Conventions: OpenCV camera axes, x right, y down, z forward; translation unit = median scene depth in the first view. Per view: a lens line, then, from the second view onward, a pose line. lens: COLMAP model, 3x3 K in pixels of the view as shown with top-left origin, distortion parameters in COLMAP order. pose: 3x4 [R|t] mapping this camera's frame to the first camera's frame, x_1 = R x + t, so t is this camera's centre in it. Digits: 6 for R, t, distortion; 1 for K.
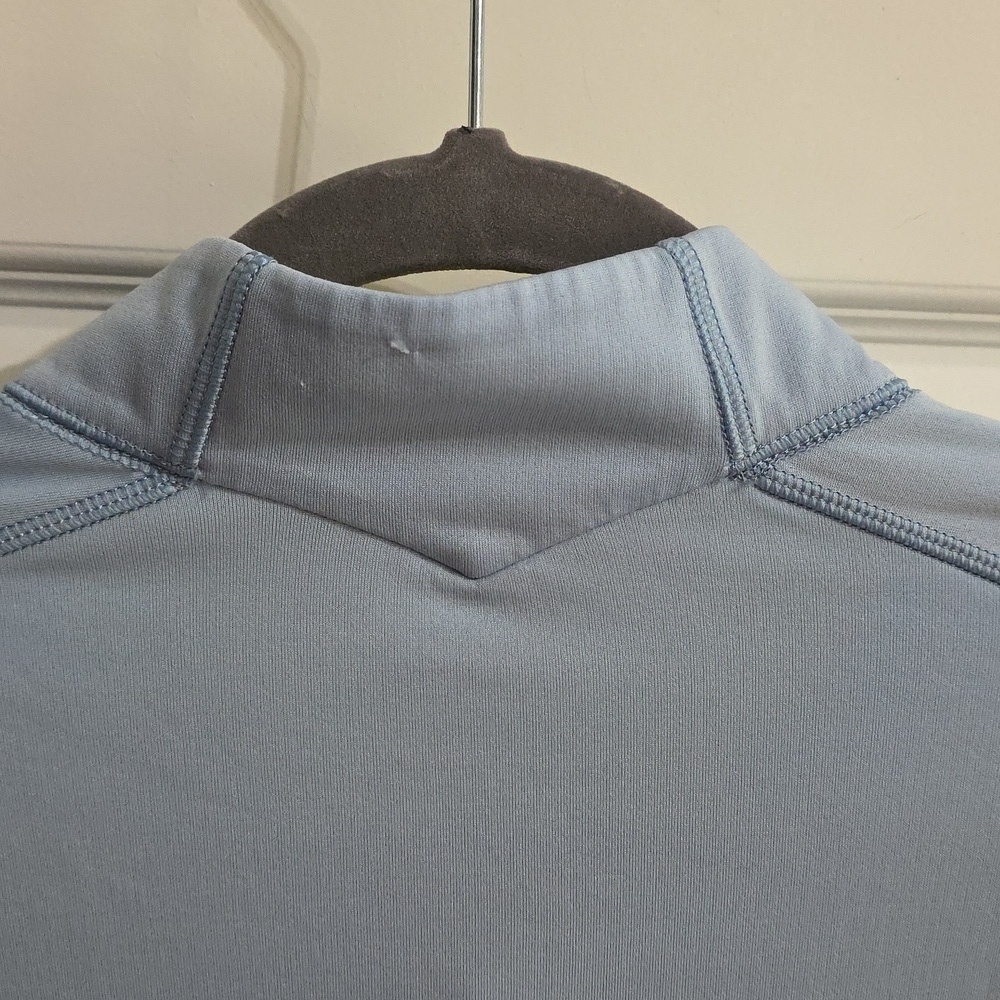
lens RADIAL K [[1489.2, 0, 499.5], [0, 1489.2, 498.9], [0, 0, 1]] dist [-0.016389, 0.000000]
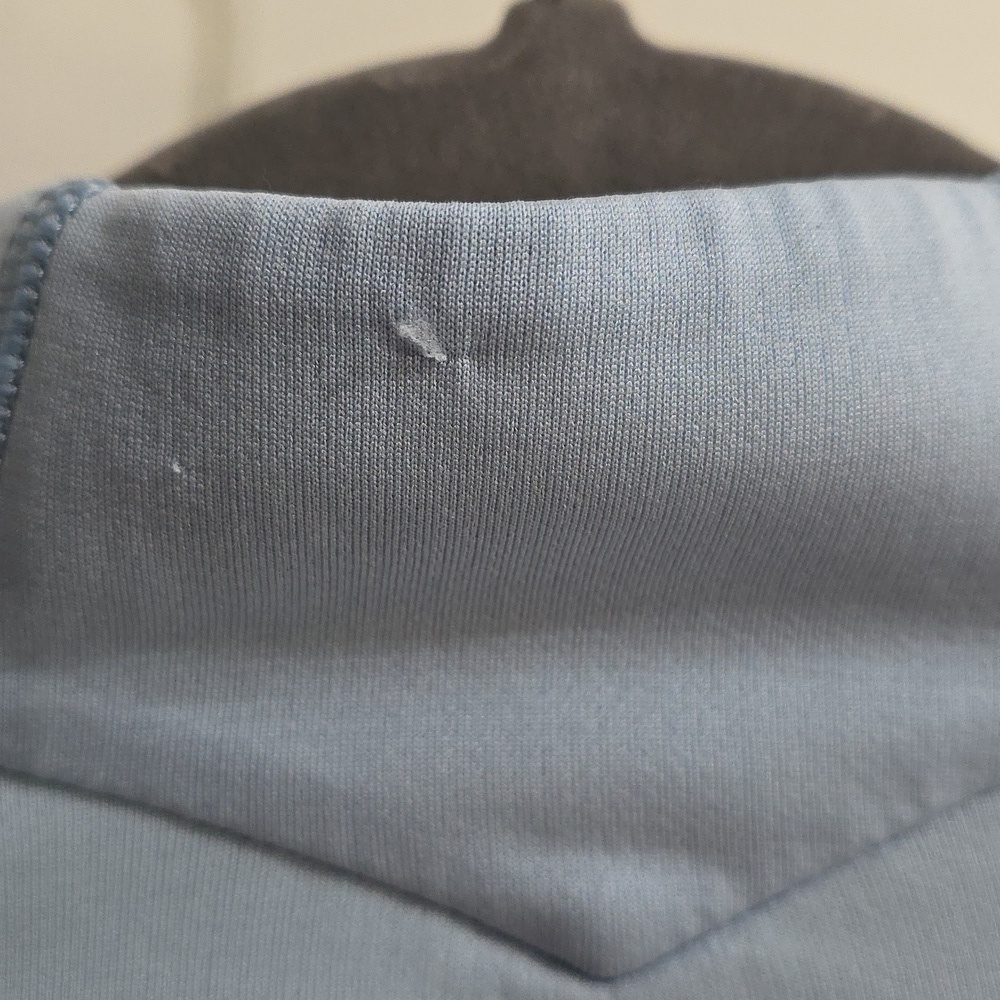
lens RADIAL K [[1489.2, 0, 501.8], [0, 1489.2, 501.1], [0, 0, 1]] dist [-0.016389, 0.000000]
pose [[0.999419, -0.033503, 0.006332, -0.046071], [0.033891, 0.955797, -0.292068, 0.047825], [0.003733, 0.292112, 0.956377, 0.591967]]
